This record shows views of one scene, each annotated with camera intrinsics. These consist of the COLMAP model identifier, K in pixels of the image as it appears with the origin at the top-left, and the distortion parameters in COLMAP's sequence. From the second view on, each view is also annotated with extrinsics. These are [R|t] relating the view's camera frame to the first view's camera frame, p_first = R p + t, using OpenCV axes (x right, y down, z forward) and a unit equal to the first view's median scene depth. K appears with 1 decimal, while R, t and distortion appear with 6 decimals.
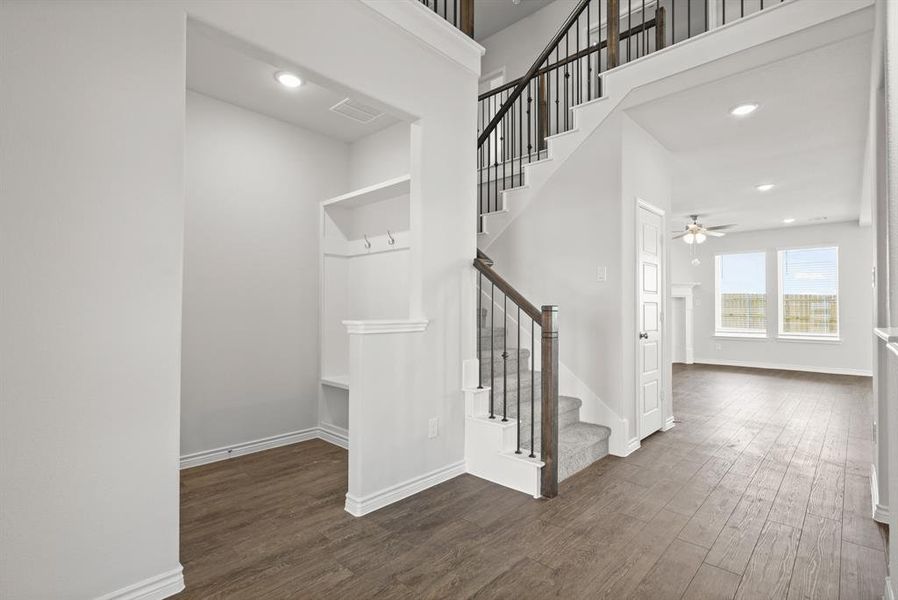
lens RADIAL K [[427.9, 0, 447.5], [0, 427.9, 305.5], [0, 0, 1]] dist [0.001991, 0.000449]
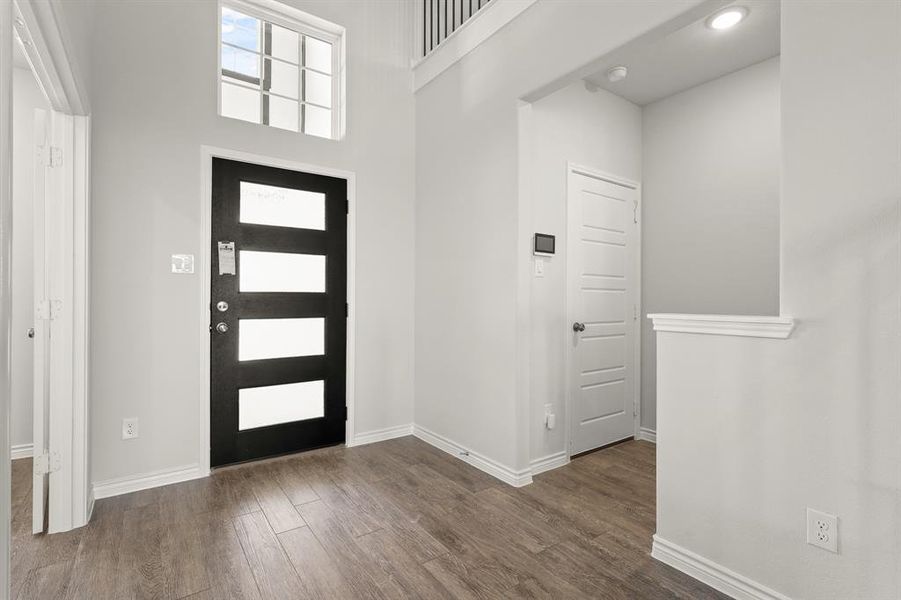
lens RADIAL K [[429.3, 0, 449.0], [0, 429.3, 298.7], [0, 0, 1]] dist [0.001991, 0.000449]
pose [[-0.208440, -0.008825, -0.977995, 0.718533], [0.016275, 0.999790, -0.012490, 0.009215], [0.977900, -0.018520, -0.208252, 0.851461]]
